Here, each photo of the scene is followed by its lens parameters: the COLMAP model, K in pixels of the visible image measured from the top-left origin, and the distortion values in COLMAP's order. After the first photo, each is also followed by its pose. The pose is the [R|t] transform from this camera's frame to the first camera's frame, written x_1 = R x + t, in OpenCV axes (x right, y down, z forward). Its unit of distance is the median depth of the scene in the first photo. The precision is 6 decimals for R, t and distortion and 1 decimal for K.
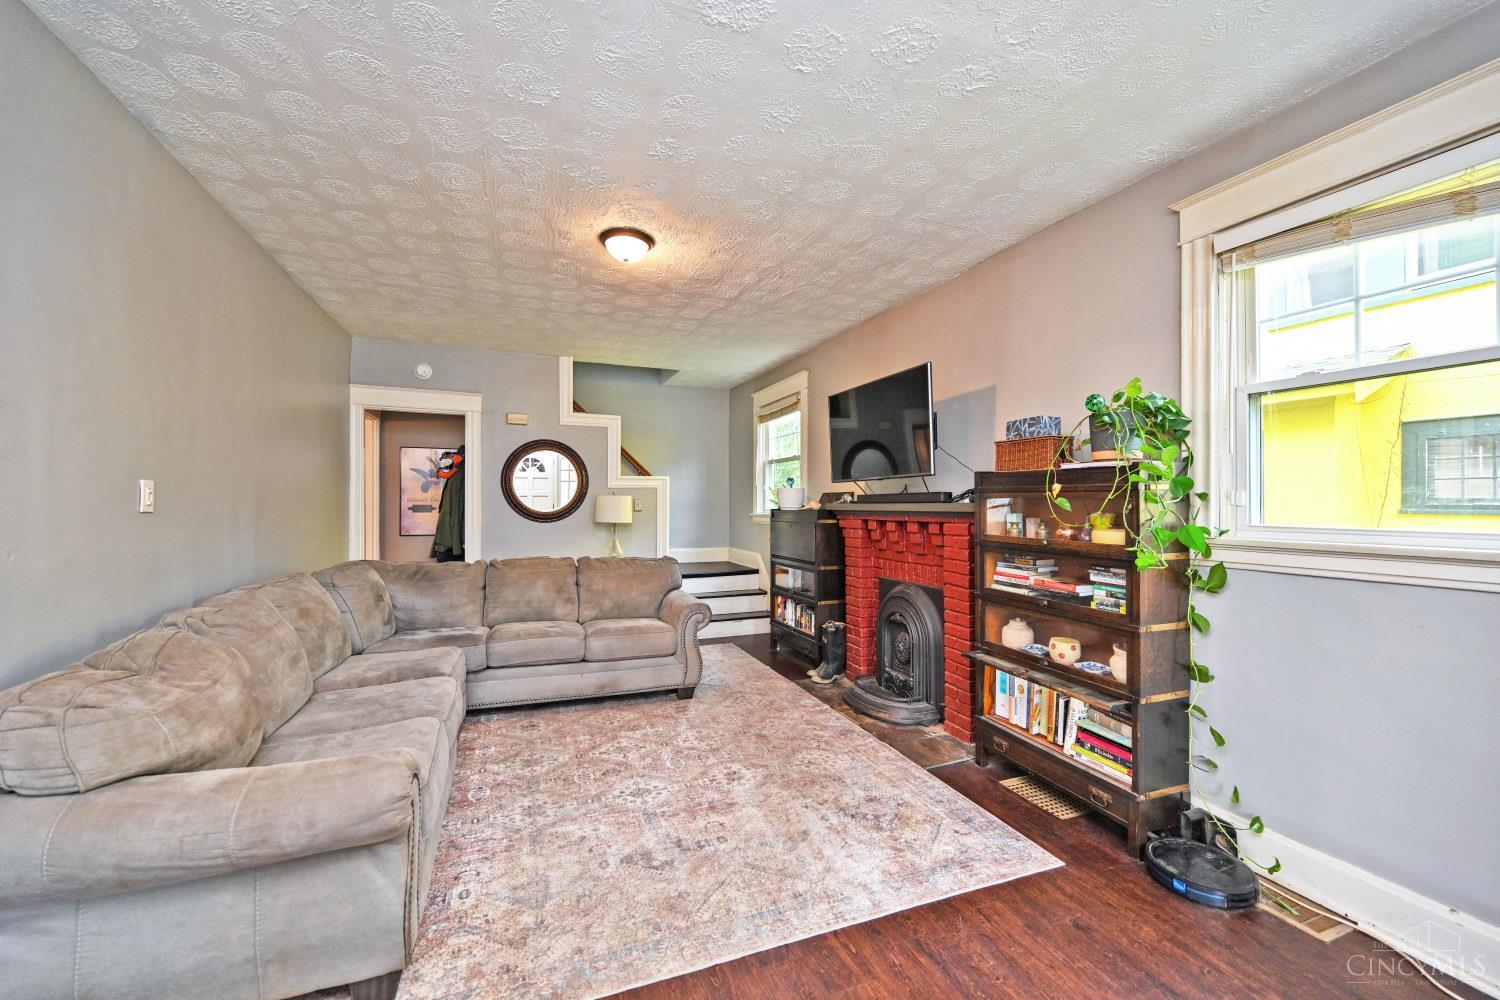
lens RADIAL K [[603.1, 0, 750.0], [0, 603.1, 500.0], [0, 0, 1]] dist [-0.000297, -0.000157]
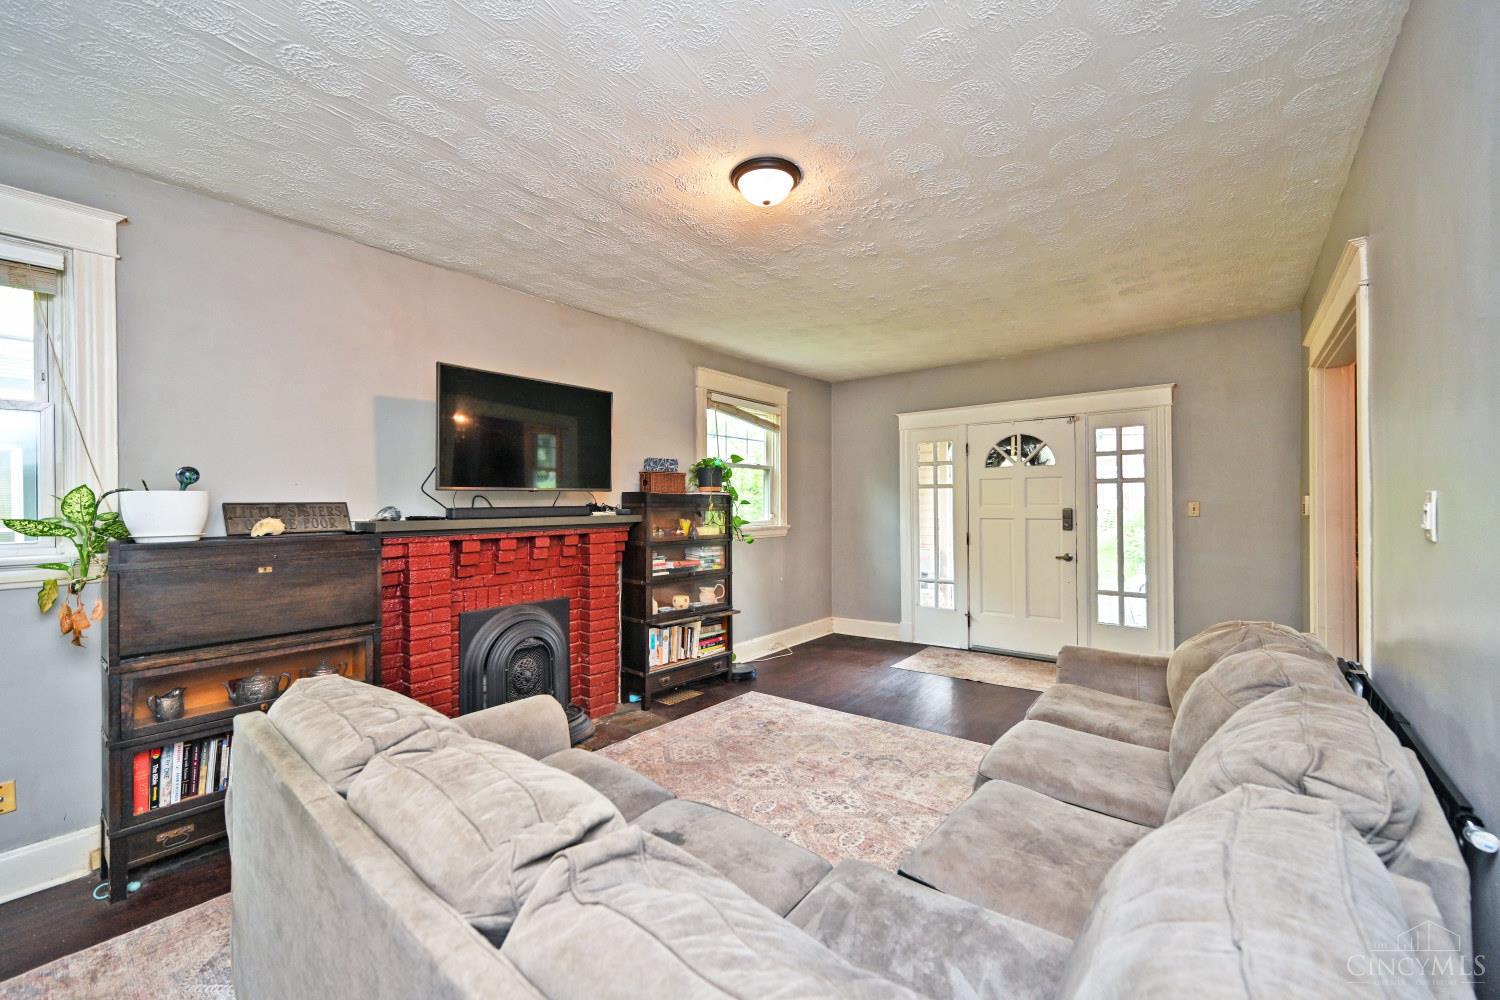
lens RADIAL K [[603.1, 0, 750.0], [0, 603.1, 500.0], [0, 0, 1]] dist [-0.000297, -0.000157]
pose [[-0.499142, 0.010485, 0.866457, -1.014831], [0.003630, 0.999943, -0.010009, -0.015456], [-0.866513, -0.001851, -0.499151, 1.656997]]
